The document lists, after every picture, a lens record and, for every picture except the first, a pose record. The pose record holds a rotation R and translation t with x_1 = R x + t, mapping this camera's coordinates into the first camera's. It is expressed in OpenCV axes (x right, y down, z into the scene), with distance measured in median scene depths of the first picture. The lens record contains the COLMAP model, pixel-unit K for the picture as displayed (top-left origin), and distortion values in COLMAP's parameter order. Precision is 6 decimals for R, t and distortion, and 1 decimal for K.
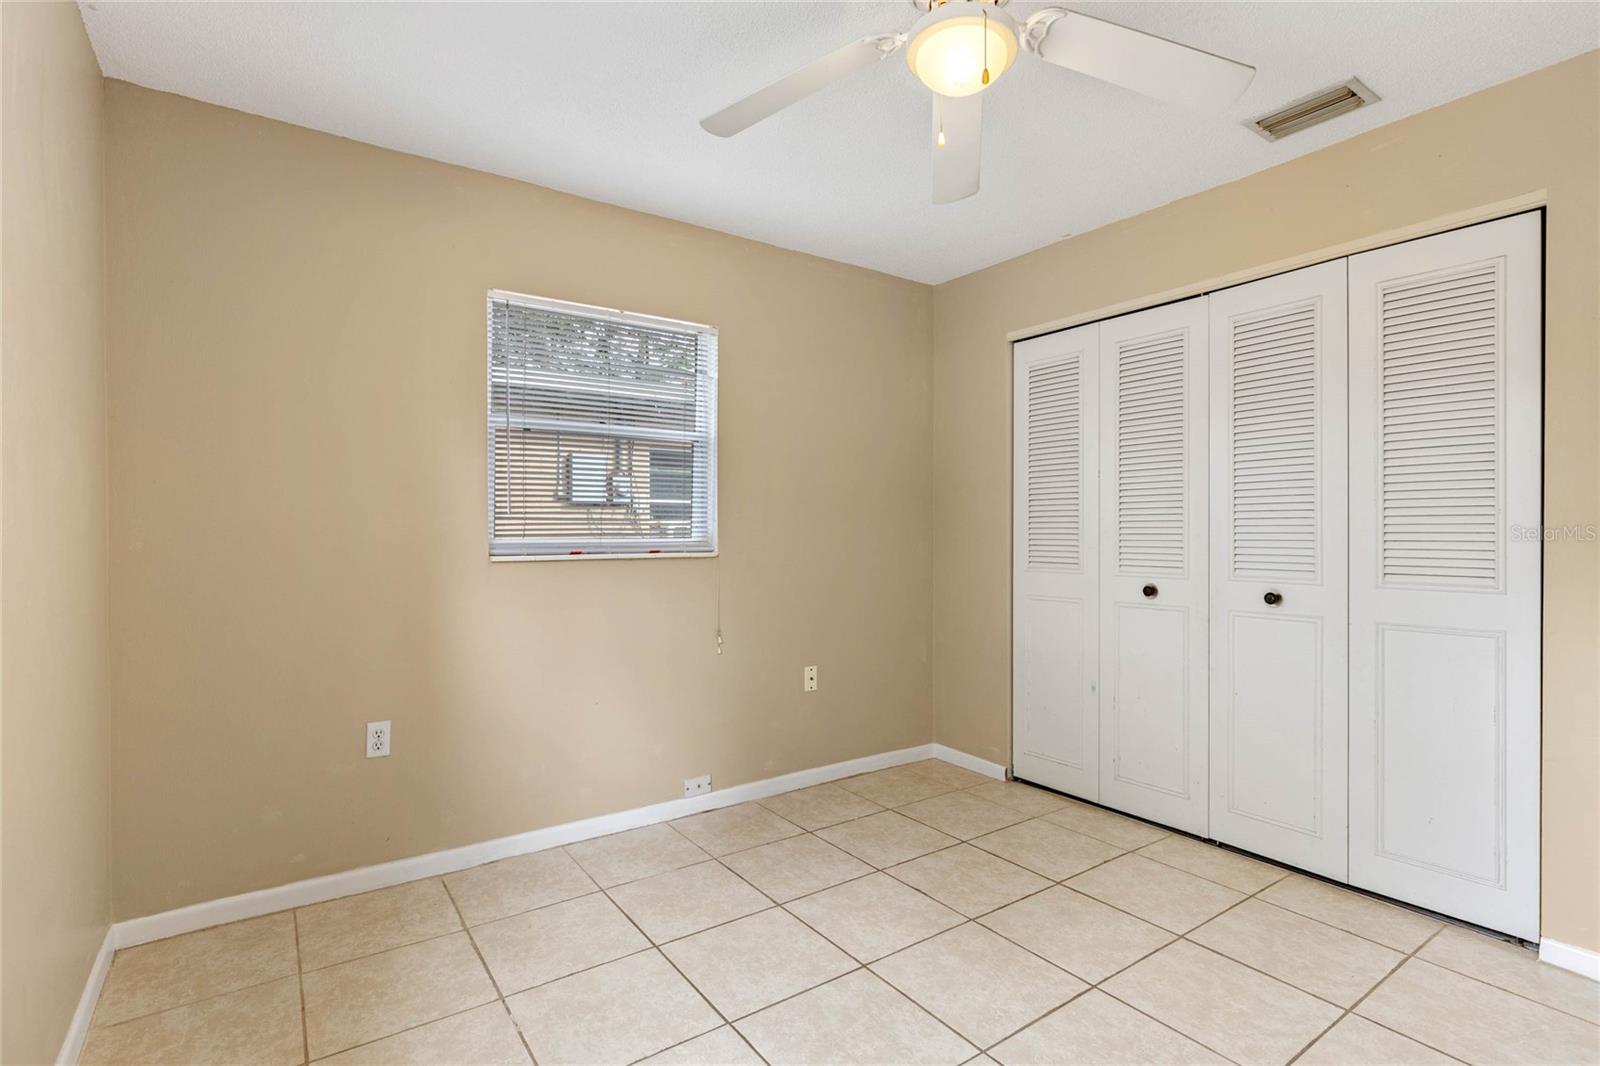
lens RADIAL K [[766.3, 0, 792.5], [0, 766.3, 533.4], [0, 0, 1]] dist [0.002542, -0.000814]
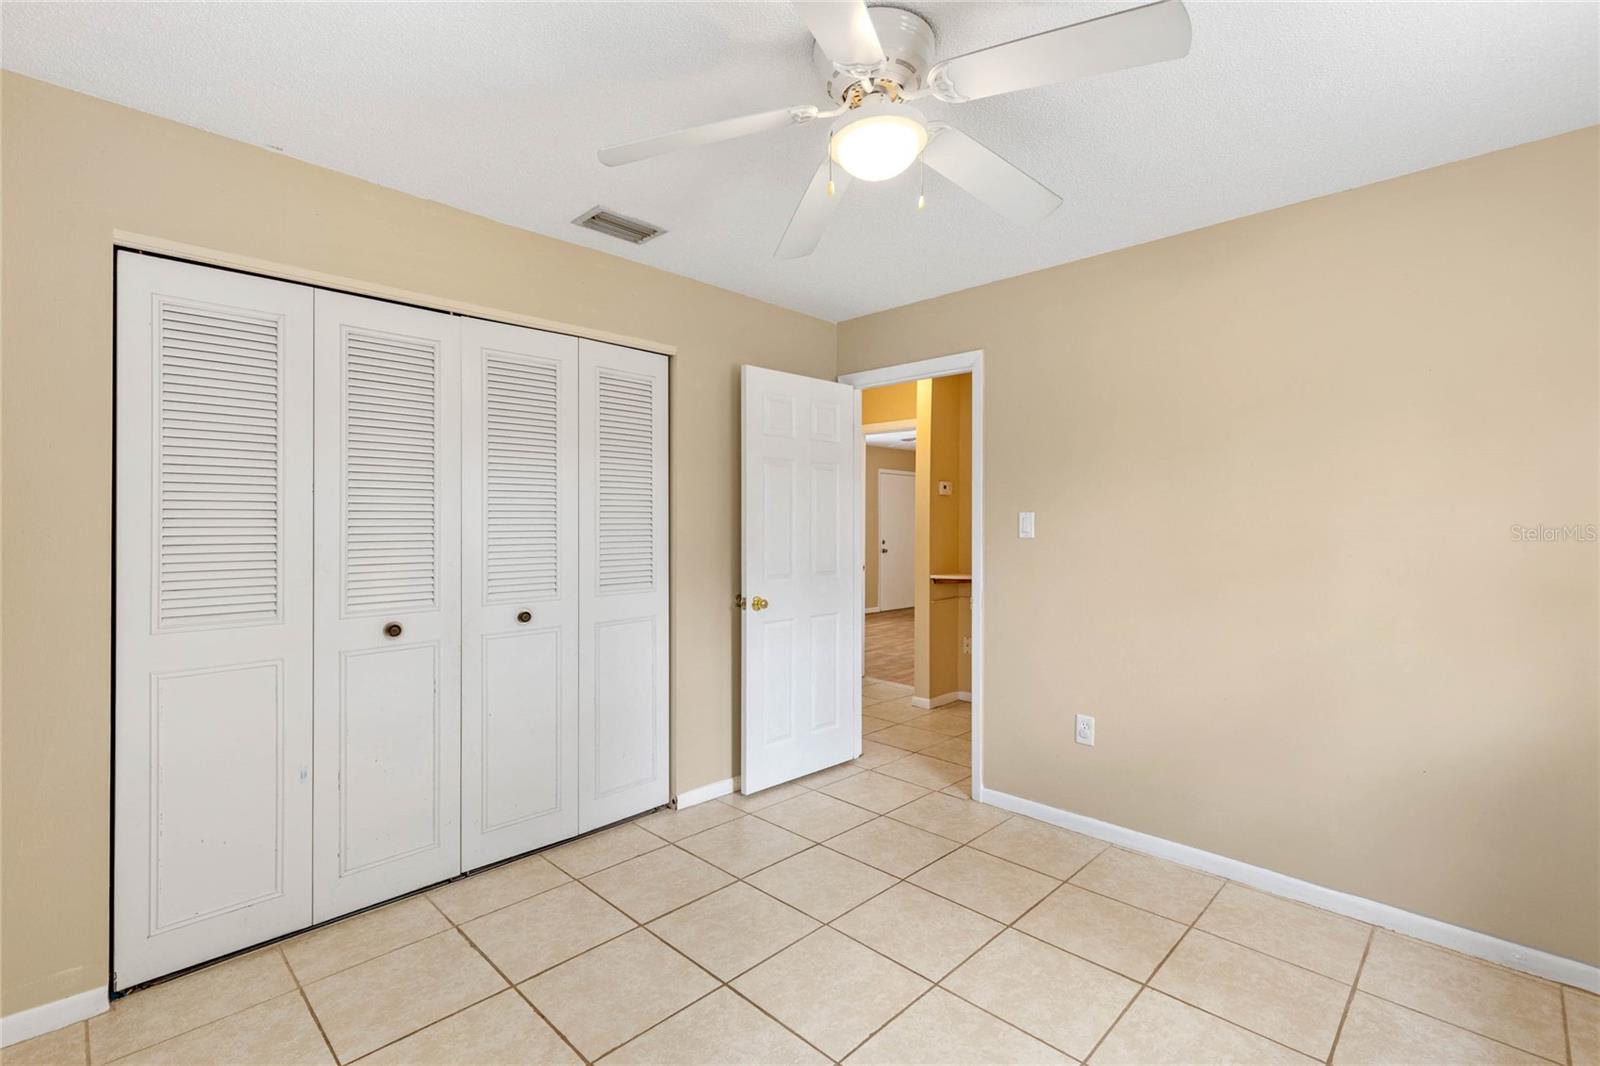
lens RADIAL K [[718.5, 0, 797.0], [0, 718.5, 519.0], [0, 0, 1]] dist [0.004099, -0.001207]
pose [[-0.185781, 0.008663, 0.982553, -0.445593], [0.006428, 0.999950, -0.007601, -0.043624], [-0.982570, 0.004904, -0.185827, 0.761324]]
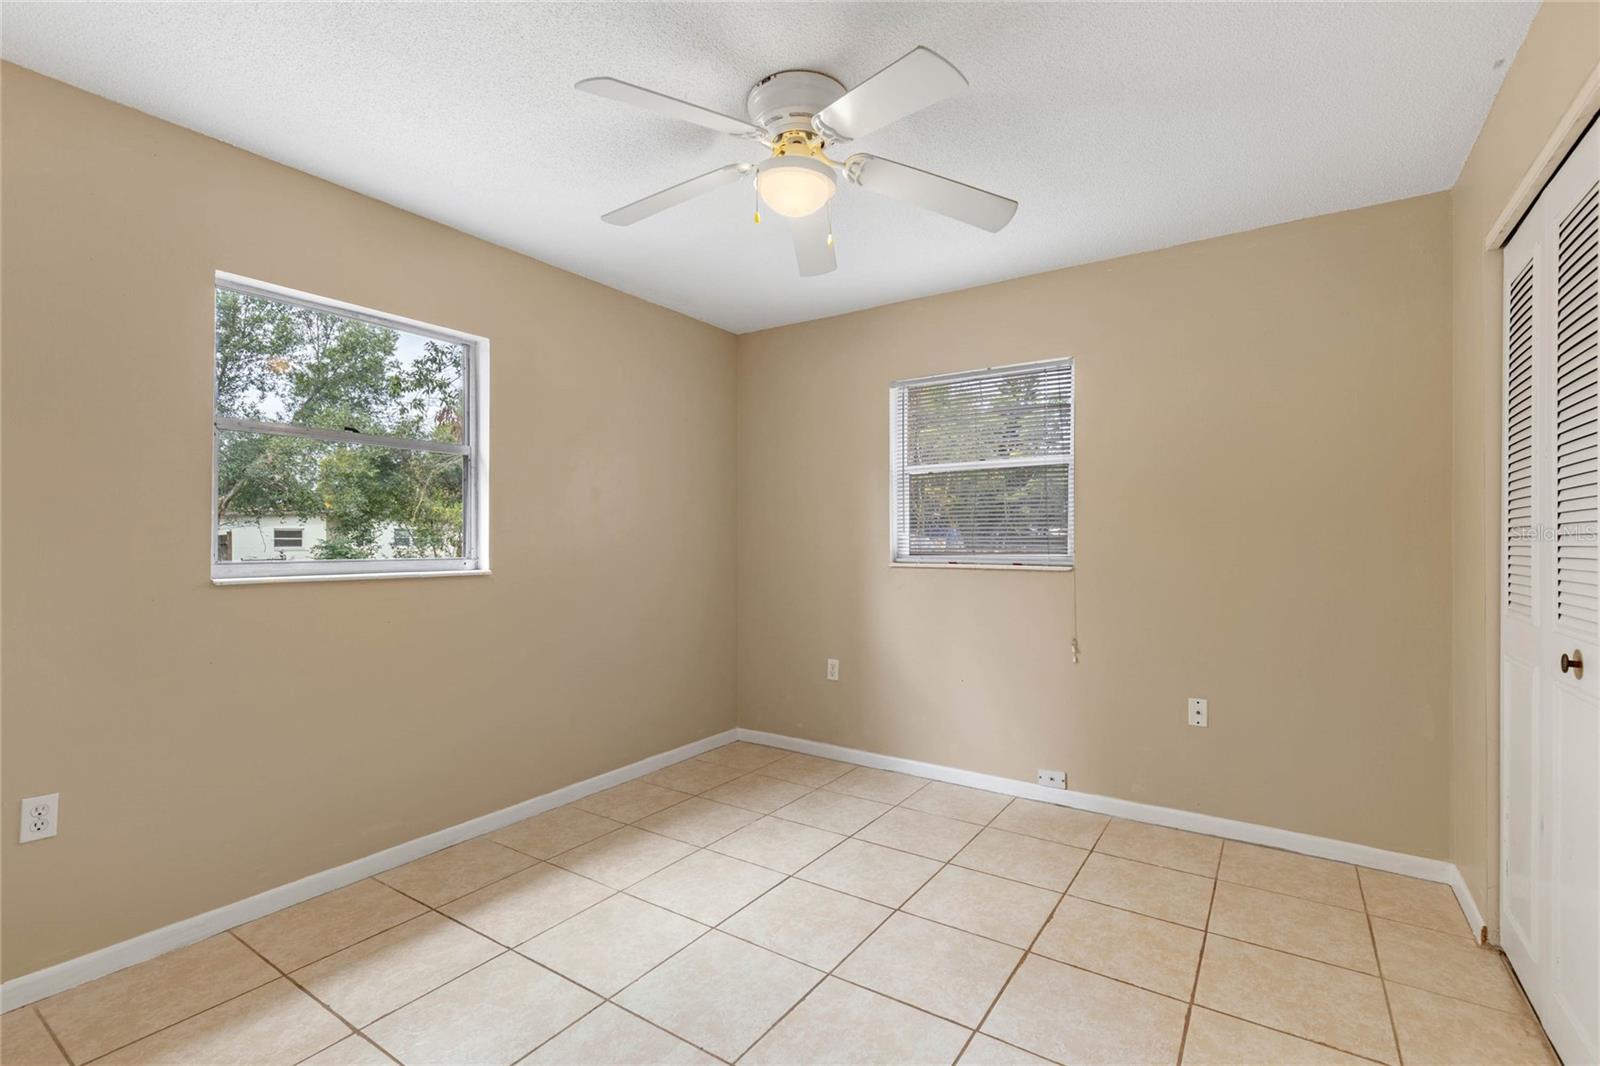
lens RADIAL K [[718.5, 0, 792.7], [0, 718.5, 558.3], [0, 0, 1]] dist [0.004099, -0.001207]
pose [[0.363582, 0.028297, -0.931132, 0.789899], [-0.005978, 0.999589, 0.028043, -0.013299], [0.931543, -0.004629, 0.363602, 0.324621]]
